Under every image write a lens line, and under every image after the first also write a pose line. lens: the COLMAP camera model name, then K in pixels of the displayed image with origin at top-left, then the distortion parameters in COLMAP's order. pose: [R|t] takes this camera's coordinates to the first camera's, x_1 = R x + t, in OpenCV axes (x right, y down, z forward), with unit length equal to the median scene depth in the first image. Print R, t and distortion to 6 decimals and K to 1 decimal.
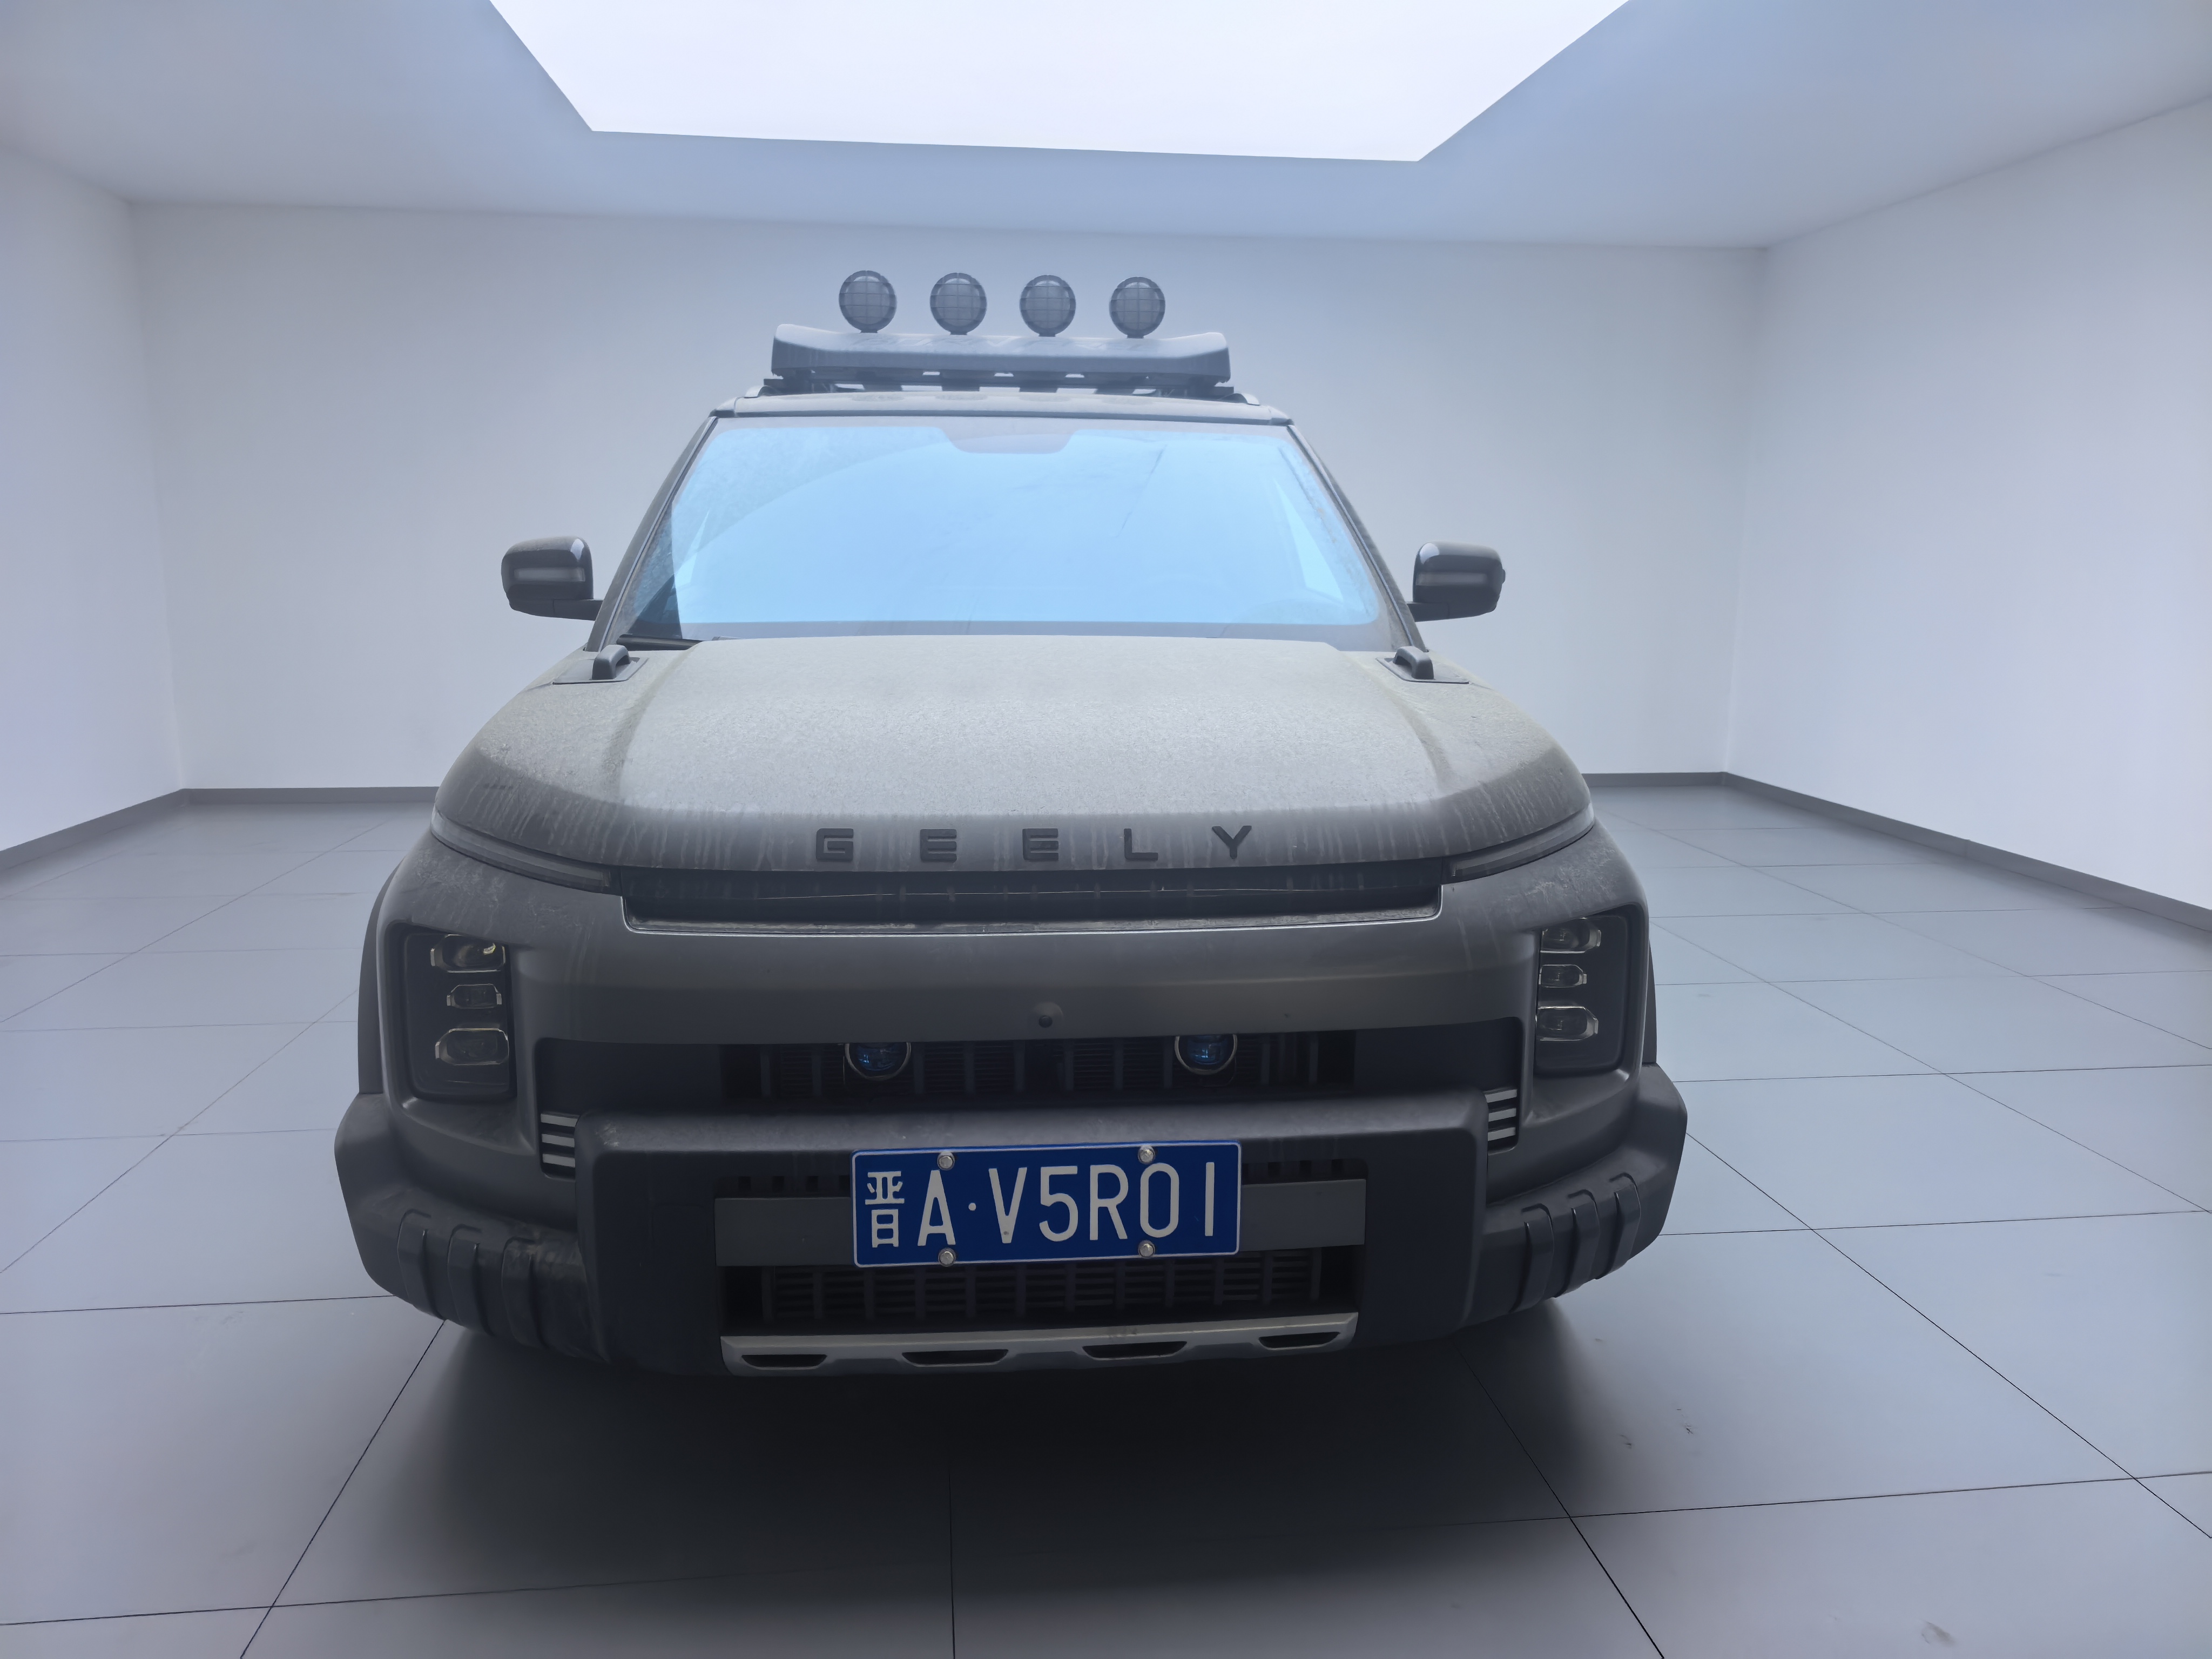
lens RADIAL K [[1586.0, 0, 1108.2], [0, 1586.0, 835.0], [0, 0, 1]] dist [-0.018548, -0.000198]
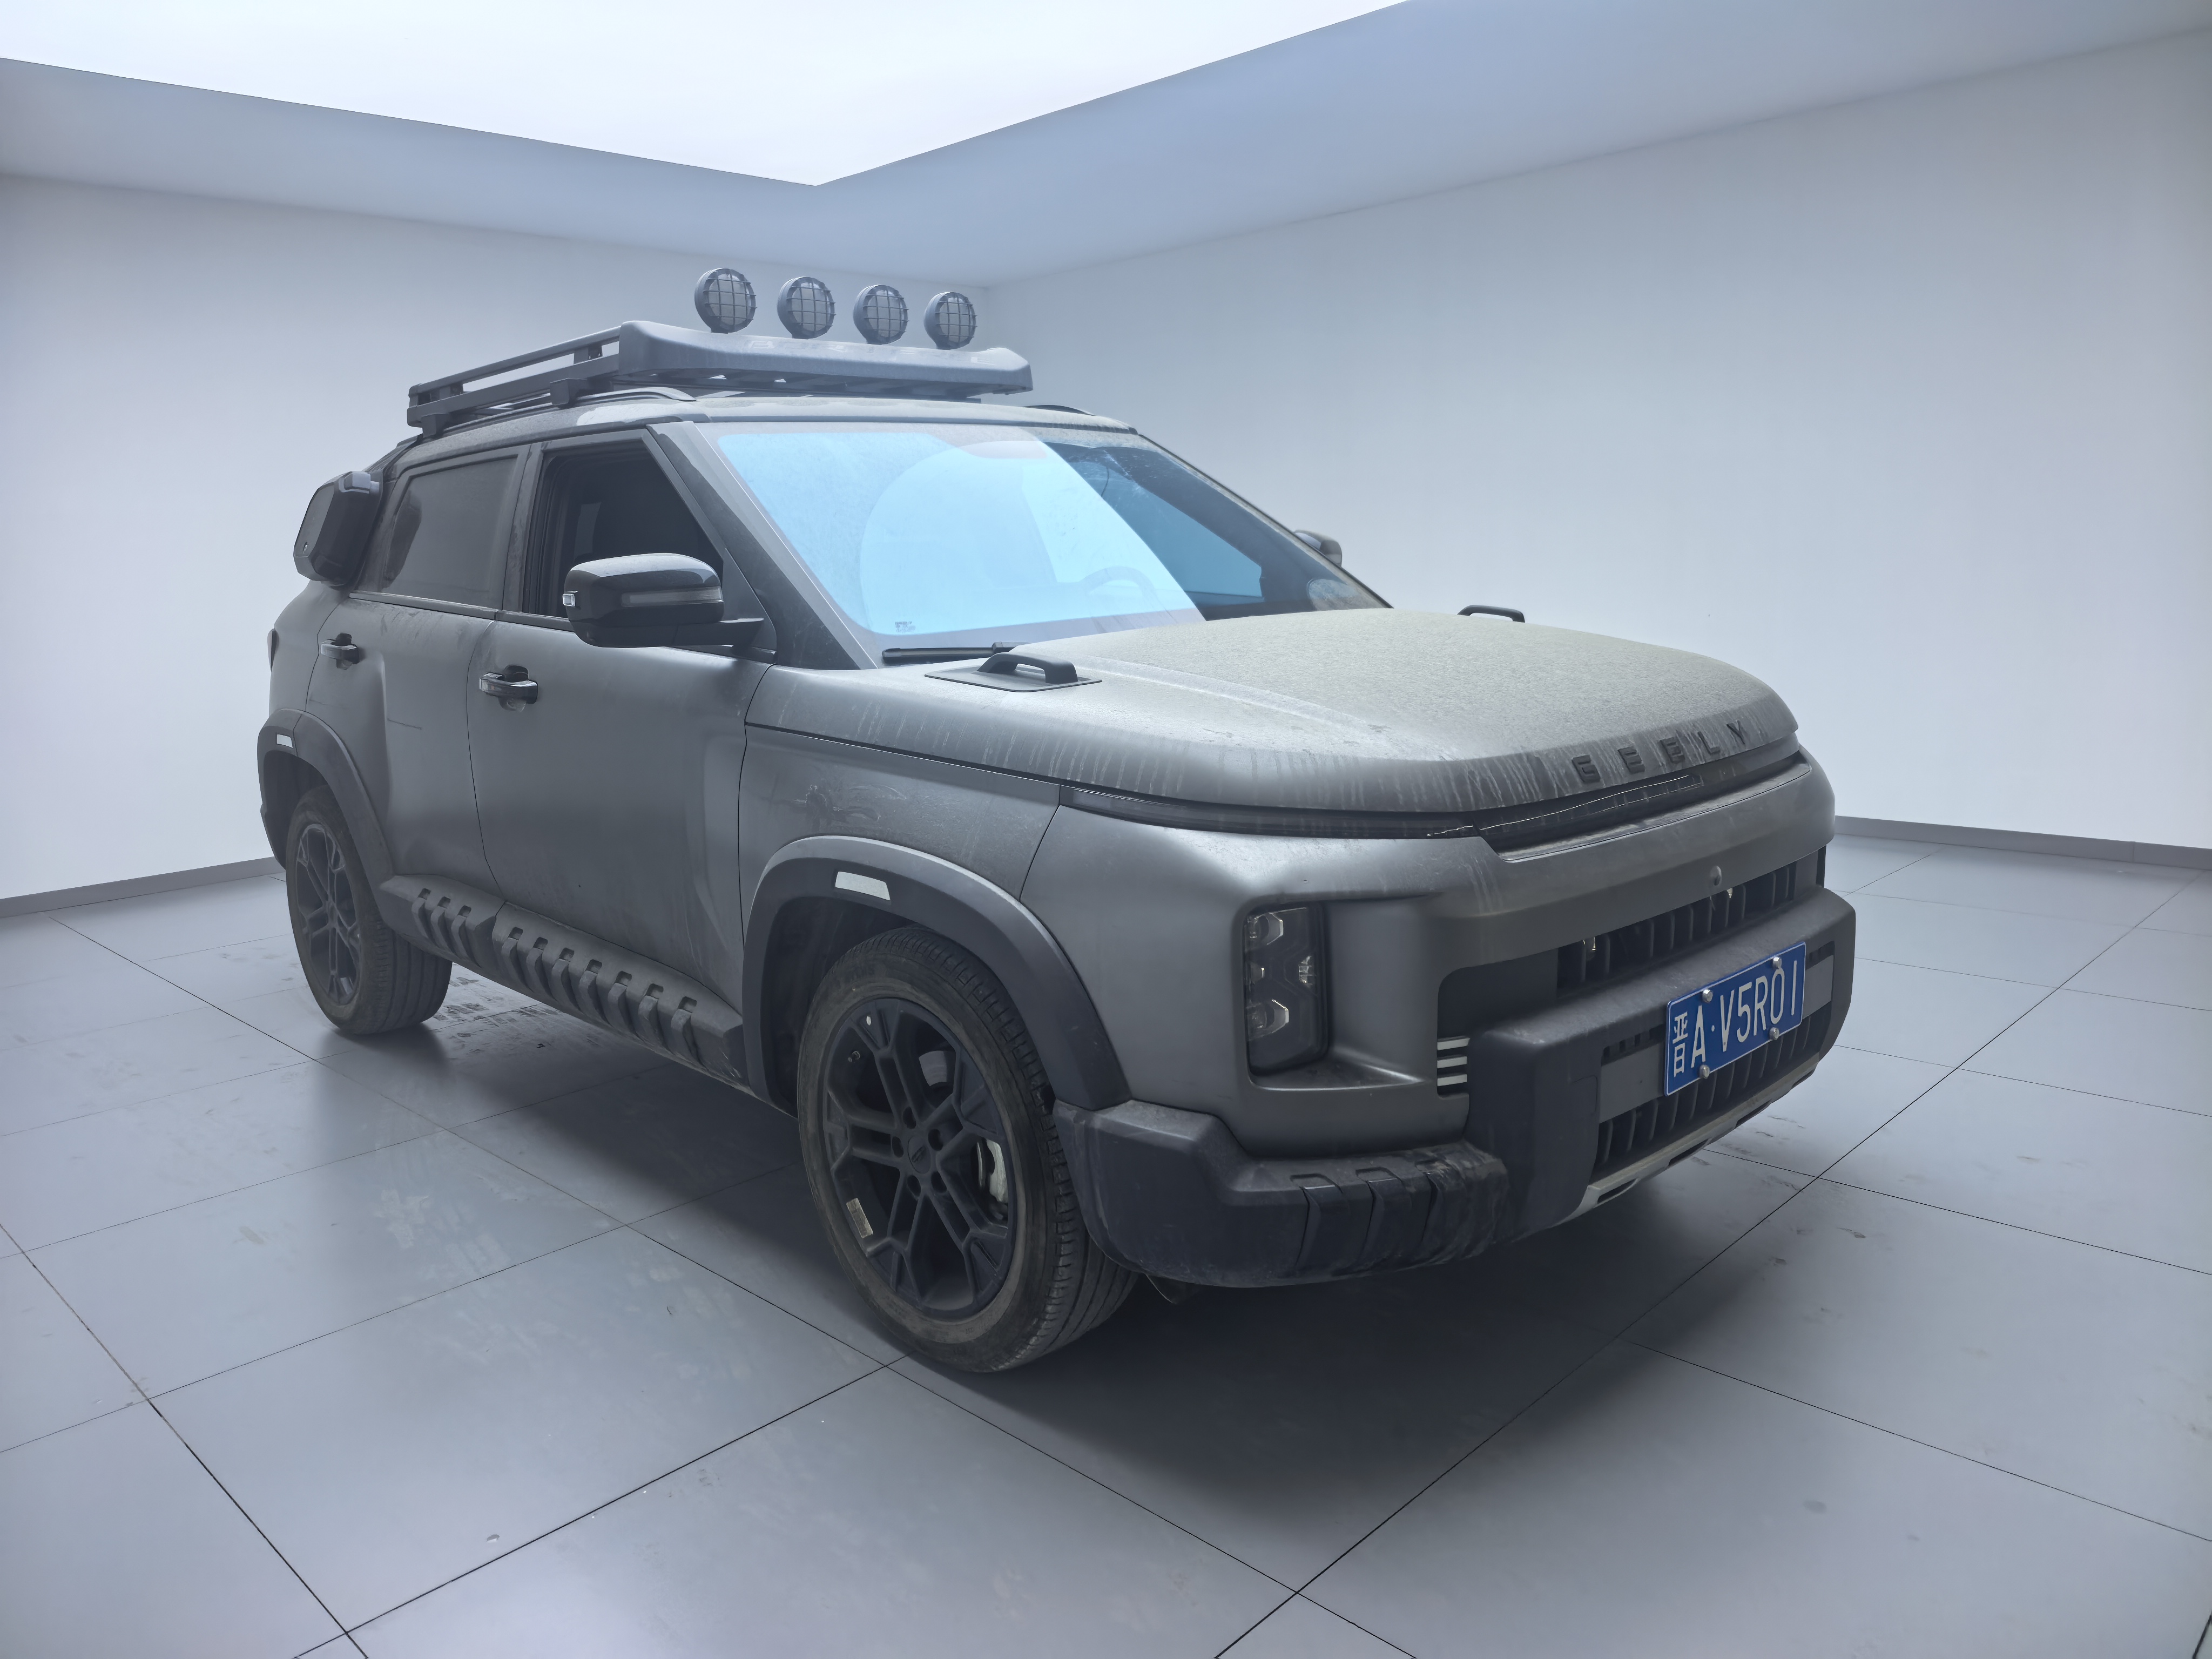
lens RADIAL K [[1586.0, 0, 1102.6], [0, 1586.0, 826.4], [0, 0, 1]] dist [-0.018548, -0.000198]
pose [[0.789749, -0.141789, 0.596819, -1.198104], [0.149676, 0.988055, 0.036676, -0.050984], [-0.594890, 0.060364, 0.801537, 0.236743]]
